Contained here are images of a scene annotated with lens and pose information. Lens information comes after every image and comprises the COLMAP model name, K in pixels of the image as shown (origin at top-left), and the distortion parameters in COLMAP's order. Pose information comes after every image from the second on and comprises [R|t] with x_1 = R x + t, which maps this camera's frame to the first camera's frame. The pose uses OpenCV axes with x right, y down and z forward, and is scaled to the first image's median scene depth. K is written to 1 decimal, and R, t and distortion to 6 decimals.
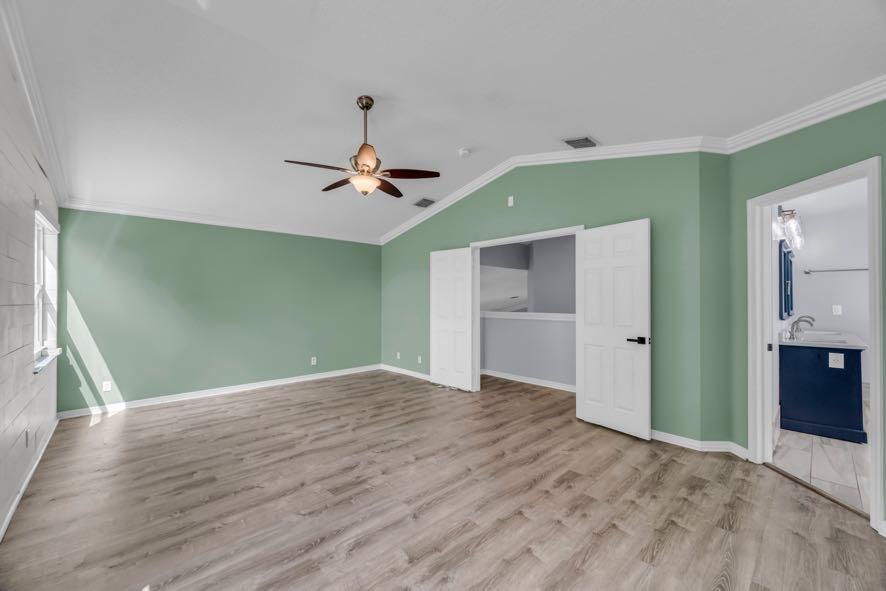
lens RADIAL K [[353.0, 0, 443.3], [0, 353.0, 296.2], [0, 0, 1]] dist [-0.003334, -0.000151]
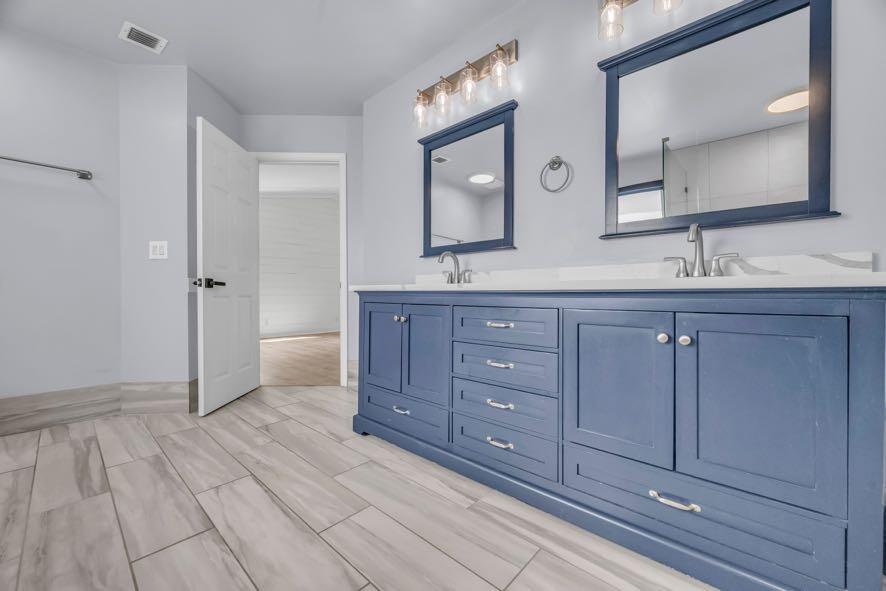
lens RADIAL K [[353.0, 0, 443.3], [0, 353.0, 296.2], [0, 0, 1]] dist [-0.003334, -0.000151]
pose [[0.065073, 0.006938, -0.997856, 1.687939], [0.007874, 0.999941, 0.007466, 0.141114], [0.997849, -0.008342, 0.065014, 0.995868]]
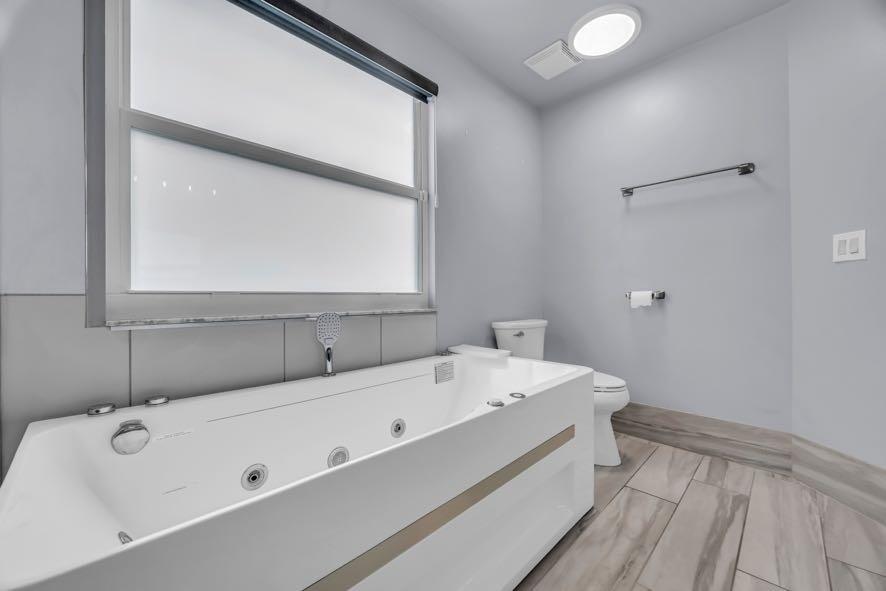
lens RADIAL K [[353.0, 0, 443.3], [0, 353.0, 296.2], [0, 0, 1]] dist [-0.003334, -0.000151]
pose [[-0.999376, 0.007032, -0.034610, 1.462110], [0.007377, 0.999924, -0.009851, 0.111478], [0.034538, -0.010100, -0.999352, 0.891990]]
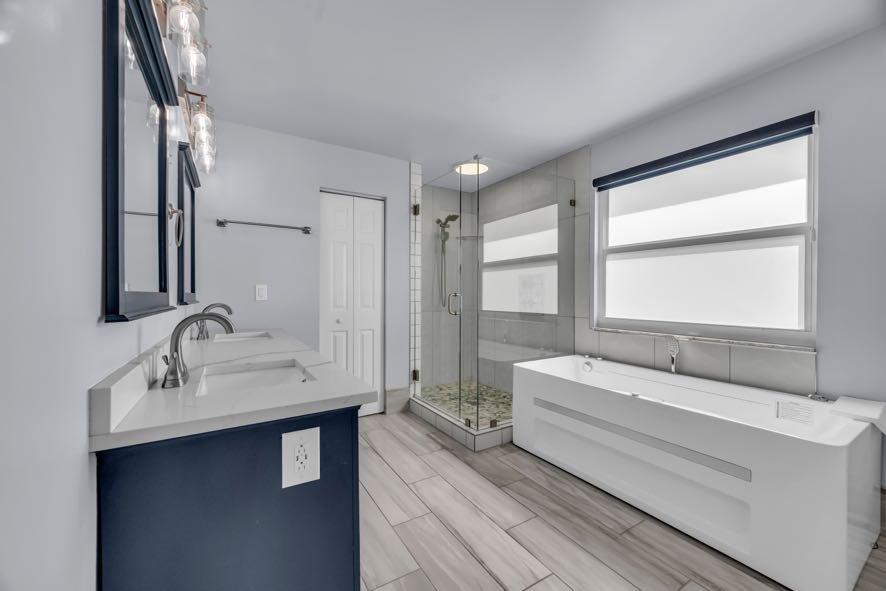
lens RADIAL K [[353.0, 0, 443.3], [0, 353.0, 296.2], [0, 0, 1]] dist [-0.003334, -0.000151]
pose [[0.208261, -0.005389, 0.978058, 0.795937], [-0.013064, 0.999880, 0.008291, 0.047203], [-0.977986, -0.014504, 0.208166, 0.763251]]
